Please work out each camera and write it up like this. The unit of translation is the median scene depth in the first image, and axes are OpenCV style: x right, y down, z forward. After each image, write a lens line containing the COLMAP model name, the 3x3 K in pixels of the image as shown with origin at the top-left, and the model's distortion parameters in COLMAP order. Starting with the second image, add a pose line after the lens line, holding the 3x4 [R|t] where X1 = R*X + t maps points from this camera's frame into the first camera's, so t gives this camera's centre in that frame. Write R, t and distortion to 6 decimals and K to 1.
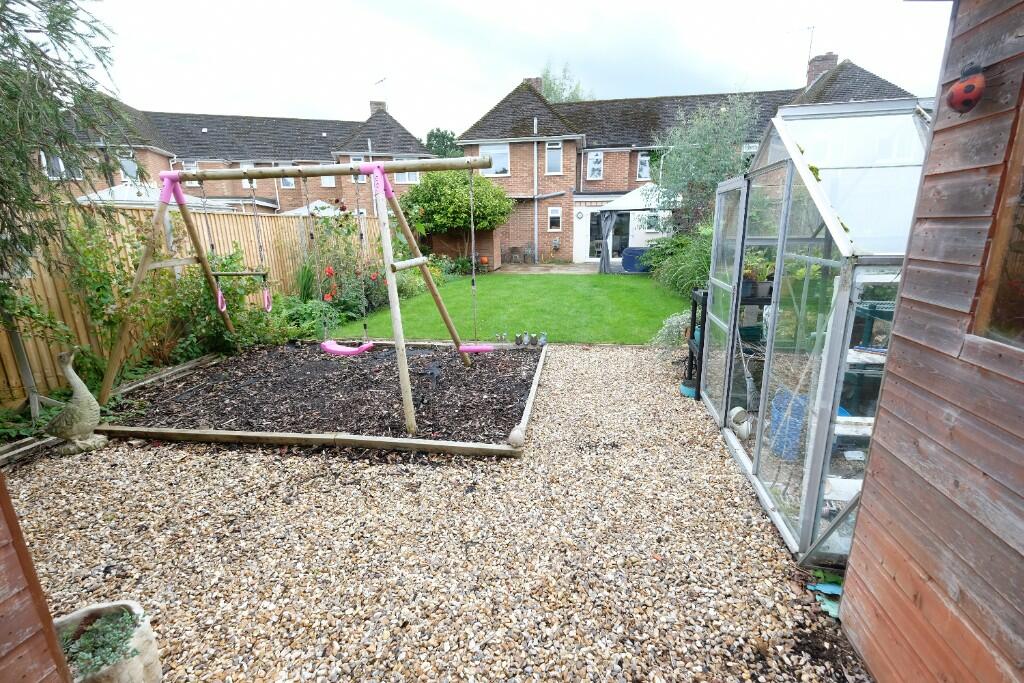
lens RADIAL K [[445.1, 0, 515.0], [0, 445.1, 338.6], [0, 0, 1]] dist [-0.003135, 0.001068]
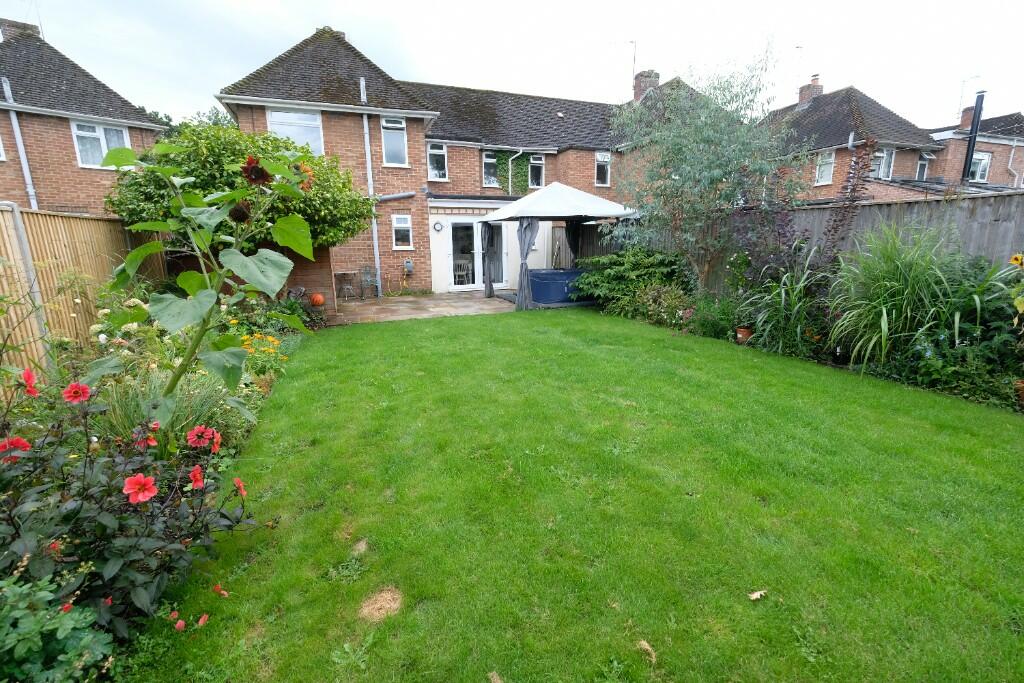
lens RADIAL K [[445.1, 0, 511.3], [0, 445.1, 342.6], [0, 0, 1]] dist [-0.003135, 0.001068]
pose [[0.868084, -0.105075, 0.485169, -0.117516], [0.121409, 0.992600, -0.002259, -0.077426], [-0.481342, 0.060865, 0.874417, 0.332290]]
